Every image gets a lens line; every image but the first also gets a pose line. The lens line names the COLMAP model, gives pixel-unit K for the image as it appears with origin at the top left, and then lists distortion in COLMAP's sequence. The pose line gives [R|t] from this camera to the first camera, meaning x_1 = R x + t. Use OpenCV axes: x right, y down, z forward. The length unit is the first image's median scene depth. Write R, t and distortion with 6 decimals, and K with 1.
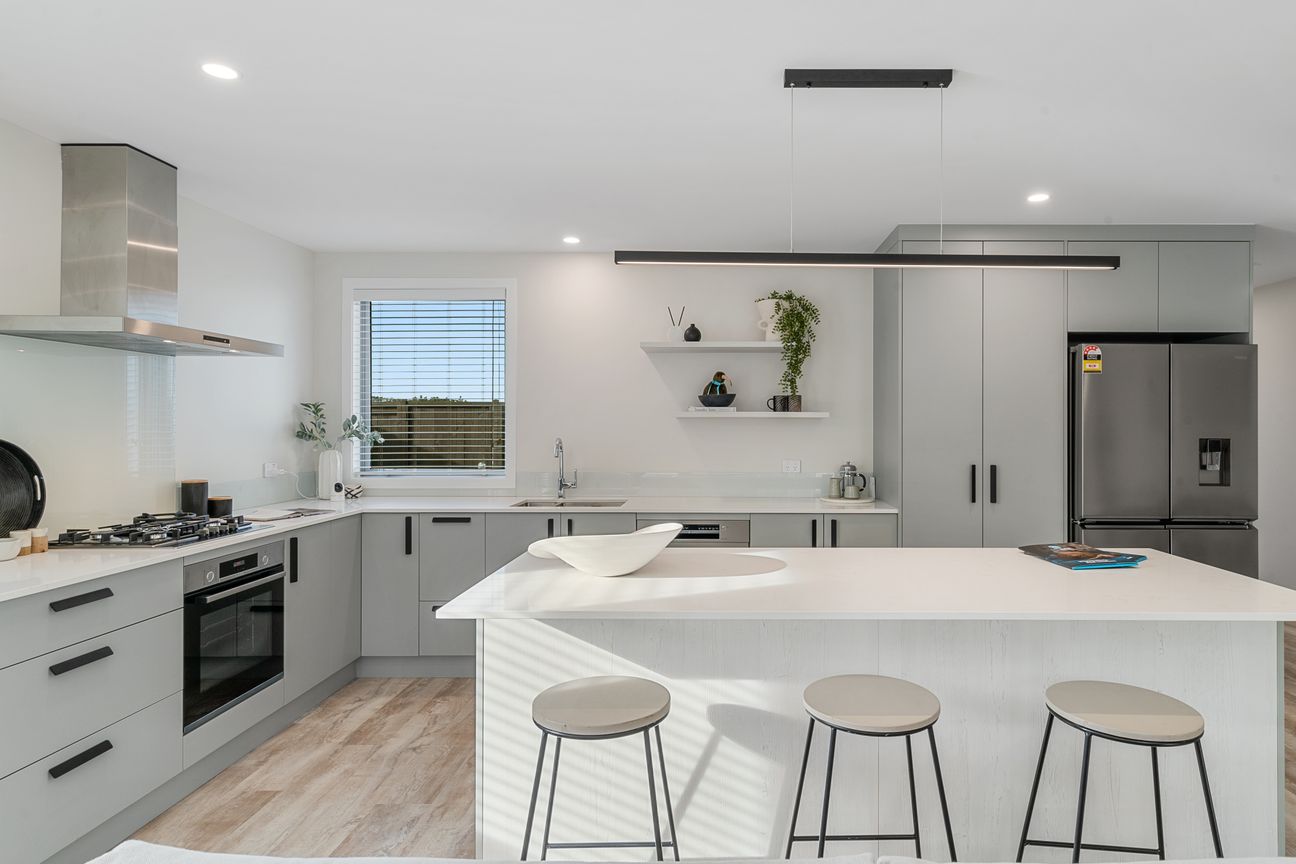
lens RADIAL K [[733.3, 0, 648.0], [0, 733.3, 432.0], [0, 0, 1]] dist [-0.000785, -0.000344]
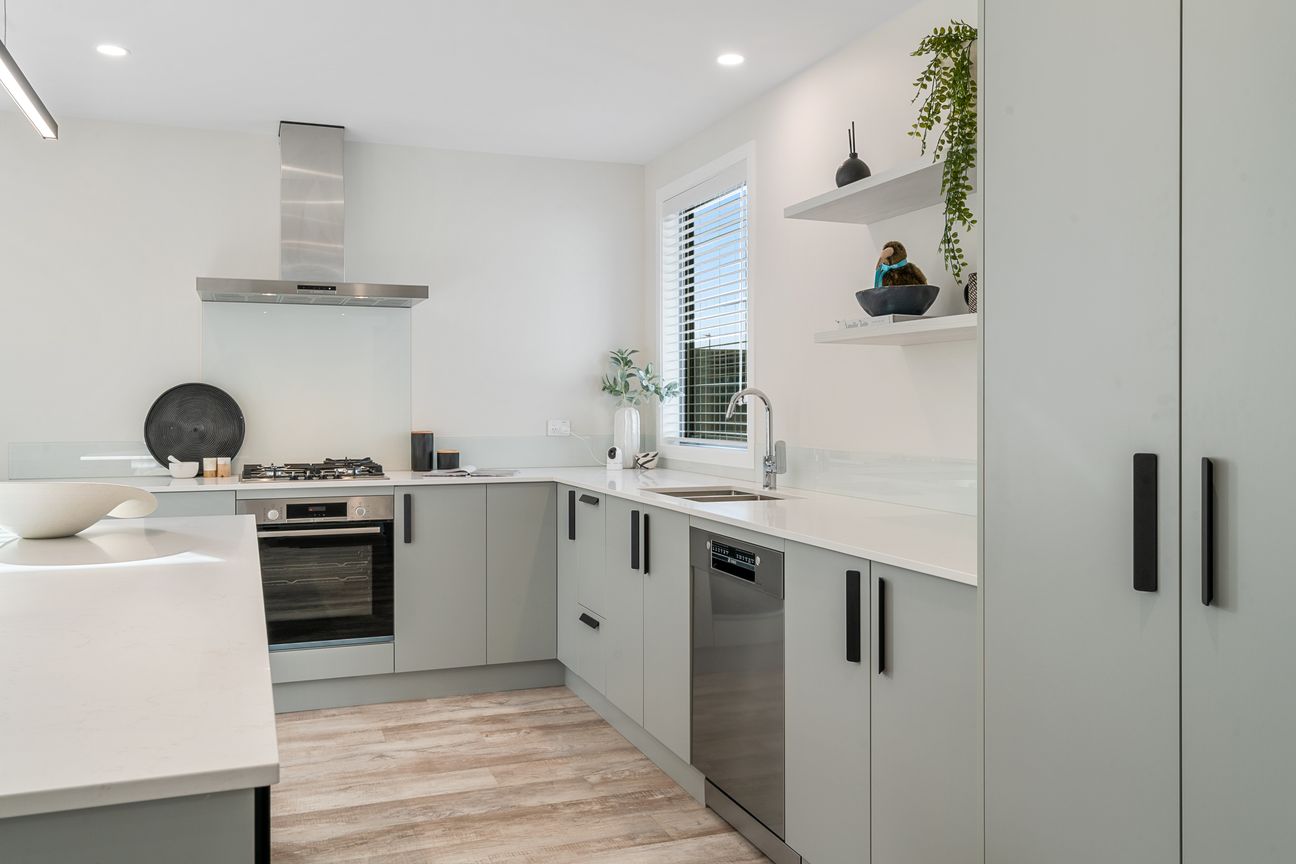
lens RADIAL K [[1008.6, 0, 647.5], [0, 1008.6, 412.0], [0, 0, 1]] dist [0.001339, -0.000267]
pose [[0.414953, 0.008632, -0.909802, 0.751026], [-0.008990, 0.999945, 0.005387, 0.029968], [0.909798, 0.005944, 0.415008, 0.711341]]
